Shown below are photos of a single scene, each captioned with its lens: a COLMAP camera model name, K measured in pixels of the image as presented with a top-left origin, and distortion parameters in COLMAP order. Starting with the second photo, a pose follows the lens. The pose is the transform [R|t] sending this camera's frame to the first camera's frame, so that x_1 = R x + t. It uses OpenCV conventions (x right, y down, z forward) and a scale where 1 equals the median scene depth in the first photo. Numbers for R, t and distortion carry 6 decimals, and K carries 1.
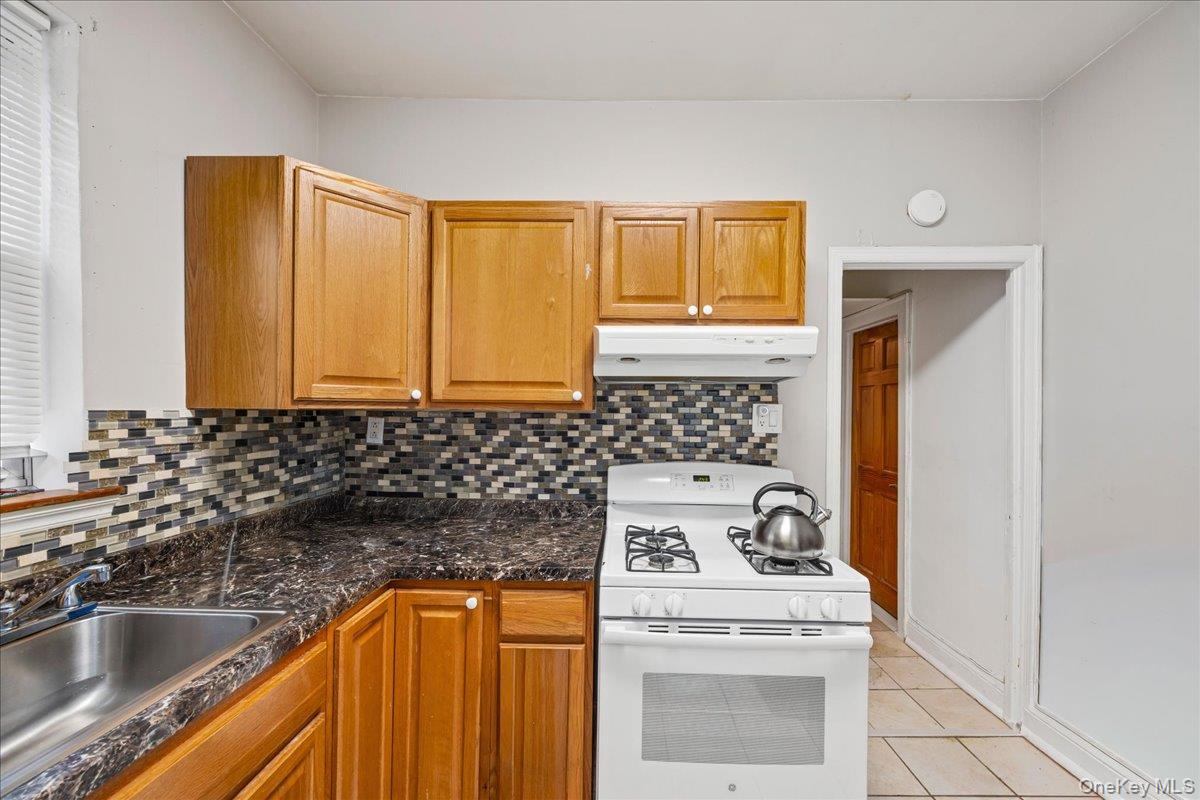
lens RADIAL K [[460.2, 0, 617.7], [0, 460.2, 411.1], [0, 0, 1]] dist [-0.003533, -0.000062]
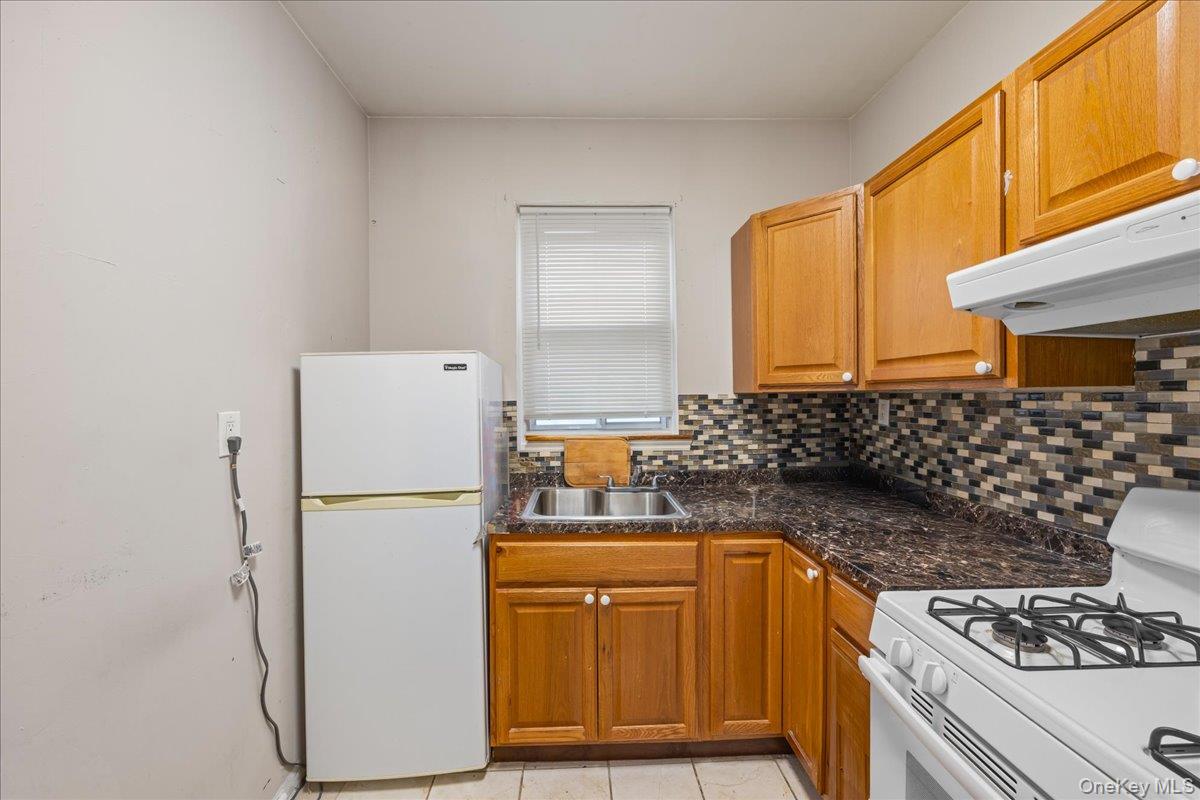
lens RADIAL K [[460.2, 0, 589.1], [0, 460.2, 401.4], [0, 0, 1]] dist [-0.003533, -0.000062]
pose [[0.052876, 0.004530, -0.998591, 0.619569], [0.008367, 0.999953, 0.004980, 0.010142], [0.998566, -0.008619, 0.052836, 0.382114]]
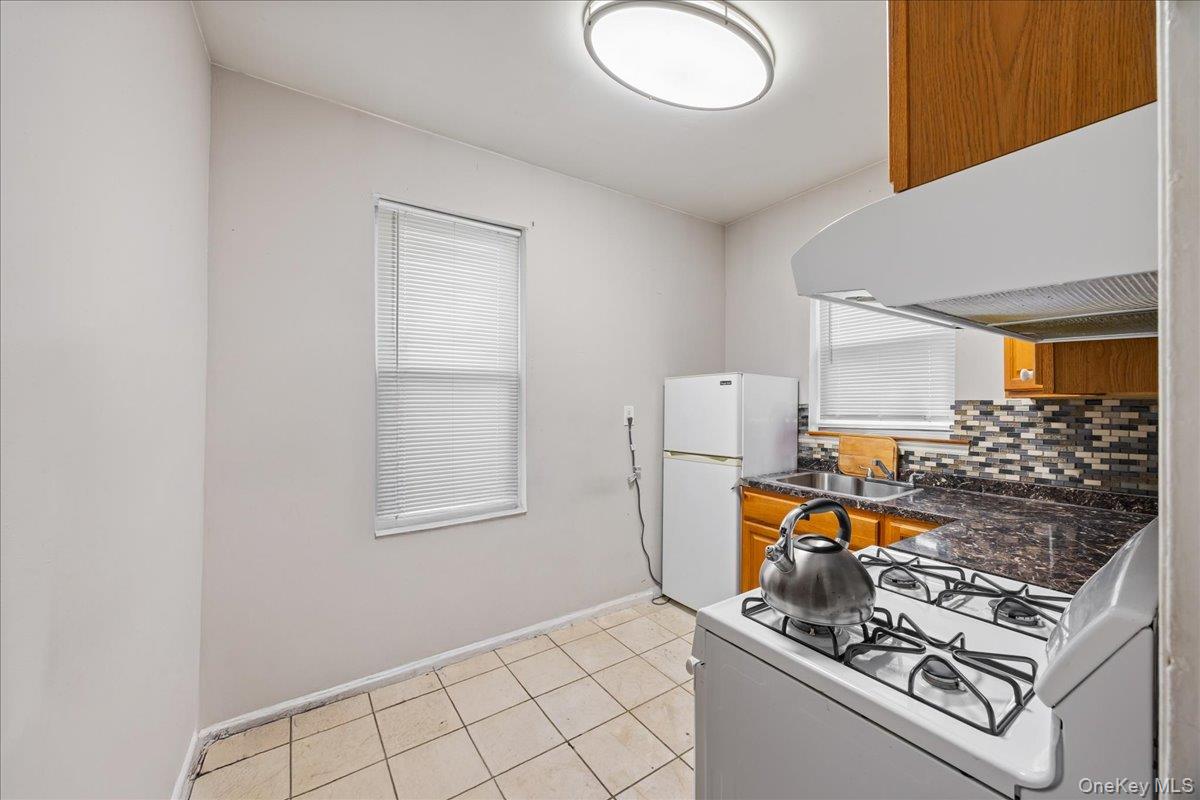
lens RADIAL K [[460.2, 0, 606.3], [0, 460.2, 399.2], [0, 0, 1]] dist [-0.003533, -0.000062]
pose [[-0.811917, -0.006308, -0.583739, 0.969945], [-0.003929, 0.999978, -0.005342, 0.008431], [0.583760, -0.002044, -0.811924, 1.323196]]
